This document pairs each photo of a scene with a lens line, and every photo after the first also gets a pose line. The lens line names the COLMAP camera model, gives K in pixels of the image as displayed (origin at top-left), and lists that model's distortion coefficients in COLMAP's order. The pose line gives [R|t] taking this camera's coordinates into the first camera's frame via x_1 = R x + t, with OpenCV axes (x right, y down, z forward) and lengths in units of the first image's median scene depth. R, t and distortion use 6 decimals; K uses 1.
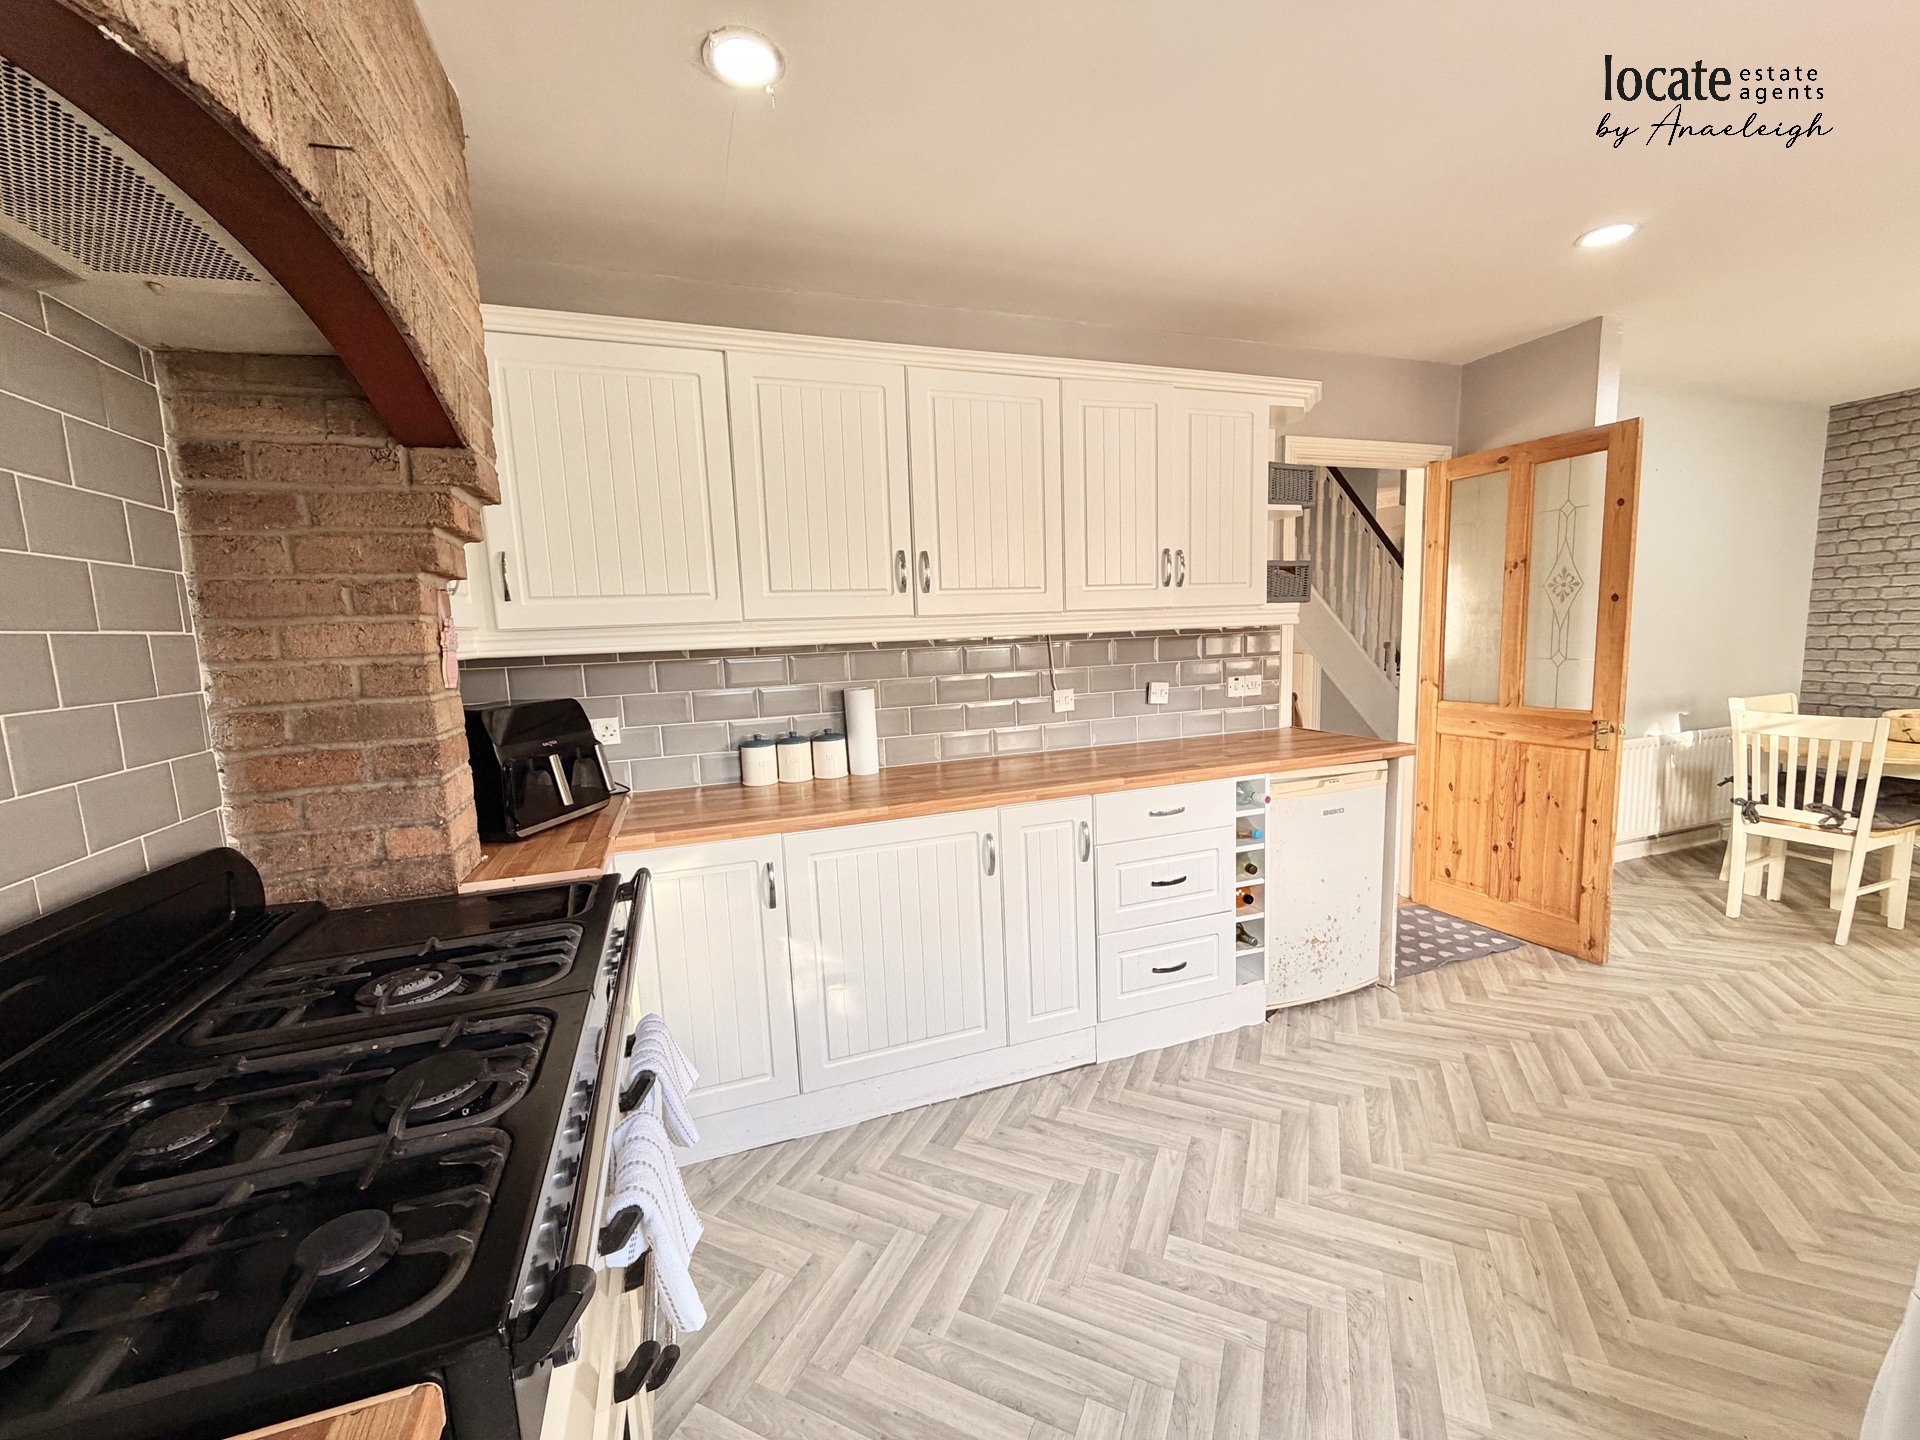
lens RADIAL K [[763.6, 0, 953.6], [0, 763.6, 723.5], [0, 0, 1]] dist [-0.001161, -0.000177]
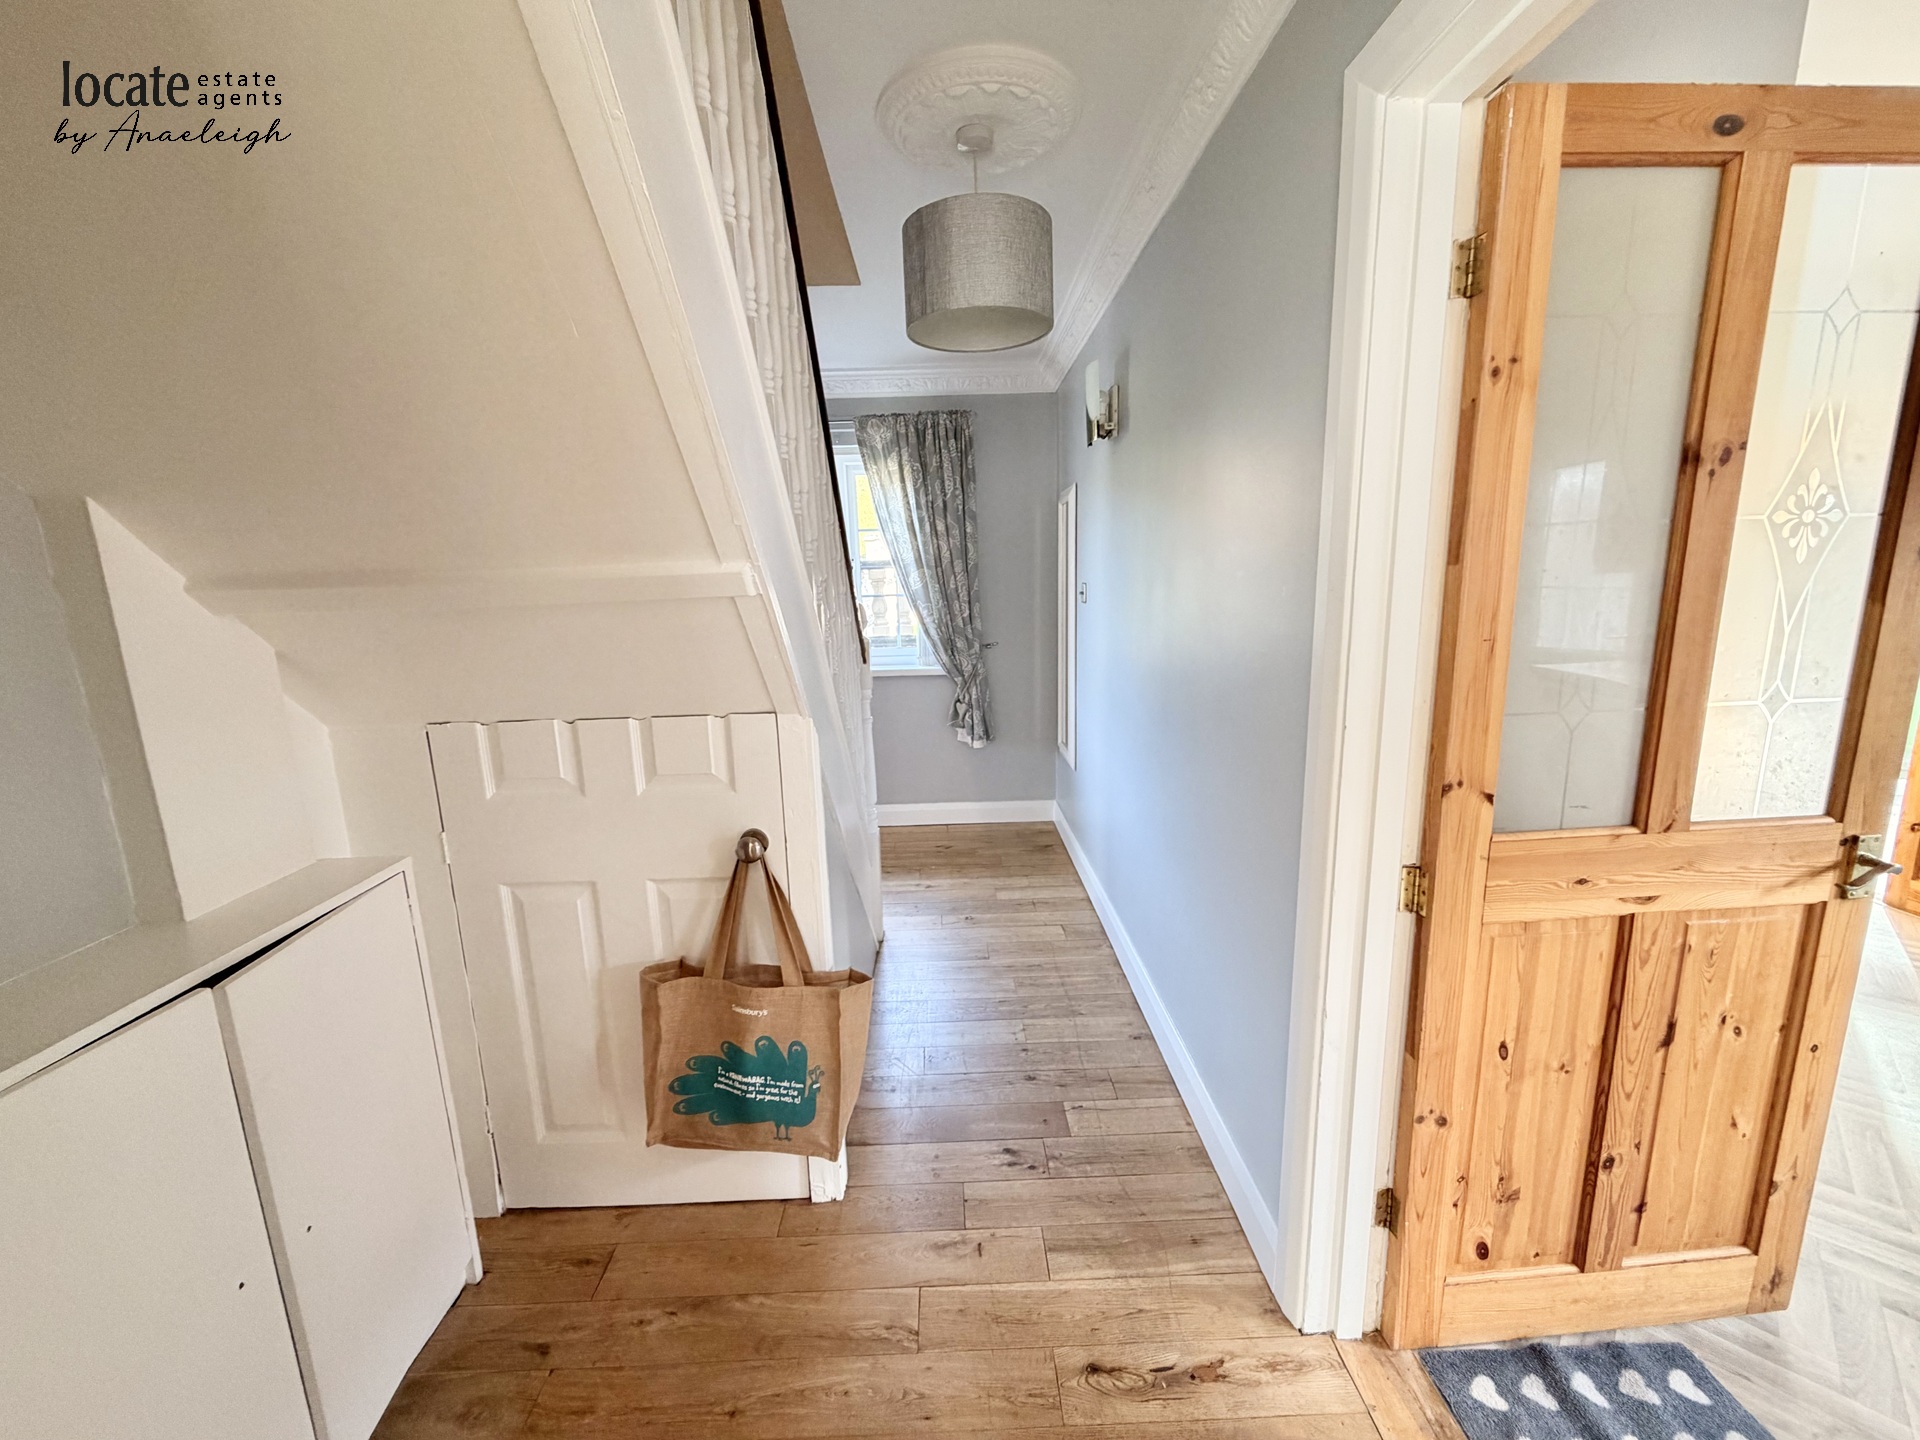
lens RADIAL K [[763.6, 0, 953.6], [0, 763.6, 723.5], [0, 0, 1]] dist [-0.001161, -0.000177]
pose [[0.322688, -0.150803, 0.934415, 0.241847], [0.134248, 0.984538, 0.112531, -0.159550], [-0.936937, 0.089131, 0.337943, 1.141895]]
